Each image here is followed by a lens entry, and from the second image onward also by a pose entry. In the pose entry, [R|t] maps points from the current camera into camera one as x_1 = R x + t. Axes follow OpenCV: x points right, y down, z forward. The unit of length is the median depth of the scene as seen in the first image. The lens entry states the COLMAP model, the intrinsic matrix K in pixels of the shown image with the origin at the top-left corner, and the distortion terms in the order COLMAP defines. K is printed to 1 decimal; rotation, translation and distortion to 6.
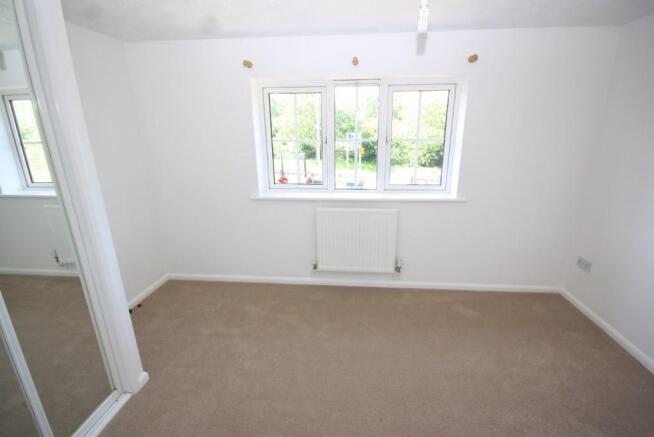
lens RADIAL K [[316.4, 0, 330.3], [0, 316.4, 228.1], [0, 0, 1]] dist [-0.002760, -0.000208]
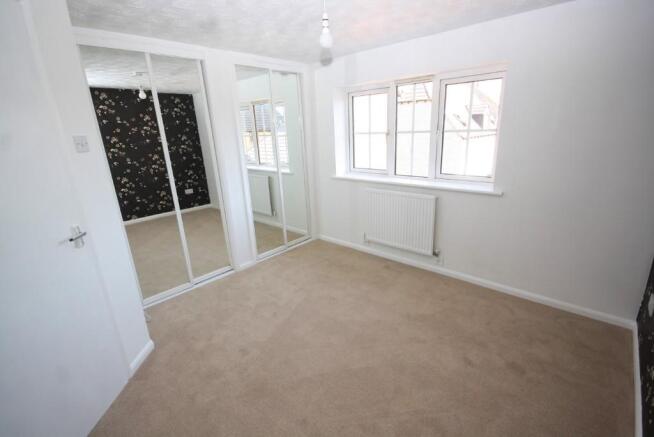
lens RADIAL K [[316.4, 0, 330.3], [0, 316.4, 228.1], [0, 0, 1]] dist [-0.002760, -0.000208]
pose [[0.776408, 0.167873, -0.607461, 0.604653], [-0.150028, 0.985394, 0.080562, 0.012646], [0.612112, 0.028587, 0.790254, -0.060629]]
